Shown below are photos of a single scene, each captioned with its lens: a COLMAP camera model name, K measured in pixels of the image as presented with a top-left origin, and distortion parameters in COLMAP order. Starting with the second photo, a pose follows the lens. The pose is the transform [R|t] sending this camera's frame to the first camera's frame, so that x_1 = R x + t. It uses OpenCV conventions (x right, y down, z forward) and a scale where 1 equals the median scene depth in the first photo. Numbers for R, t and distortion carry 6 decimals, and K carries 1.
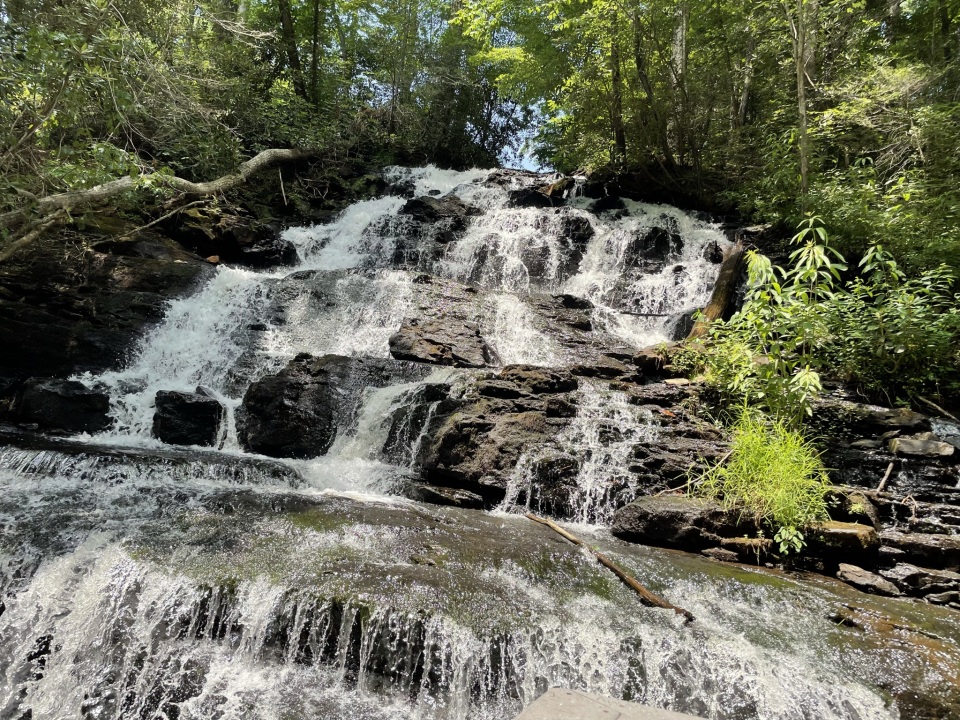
lens RADIAL K [[725.3, 0, 481.9], [0, 725.3, 350.0], [0, 0, 1]] dist [0.077993, -0.107951]
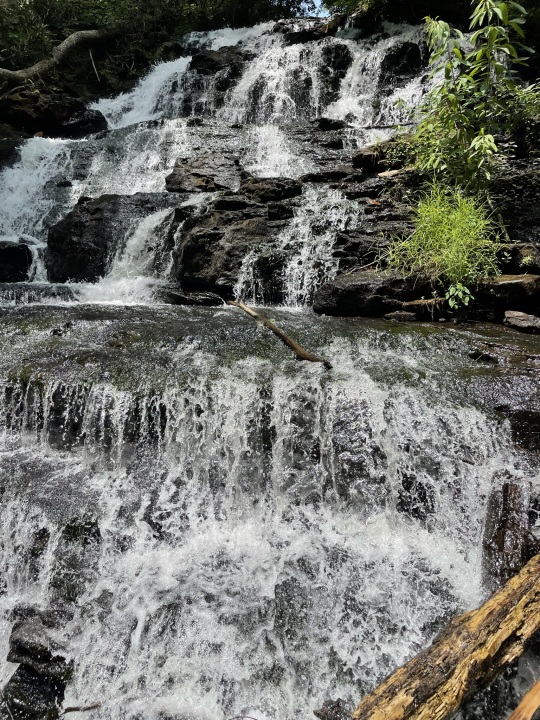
lens RADIAL K [[544.0, 0, 270.0], [0, 544.0, 360.0], [0, 0, 1]] dist [0.077993, -0.107951]
pose [[0.987094, -0.096245, -0.127993, 0.164779], [0.127710, 0.955324, 0.266546, 0.066197], [0.096621, -0.279452, 0.955286, 0.107558]]
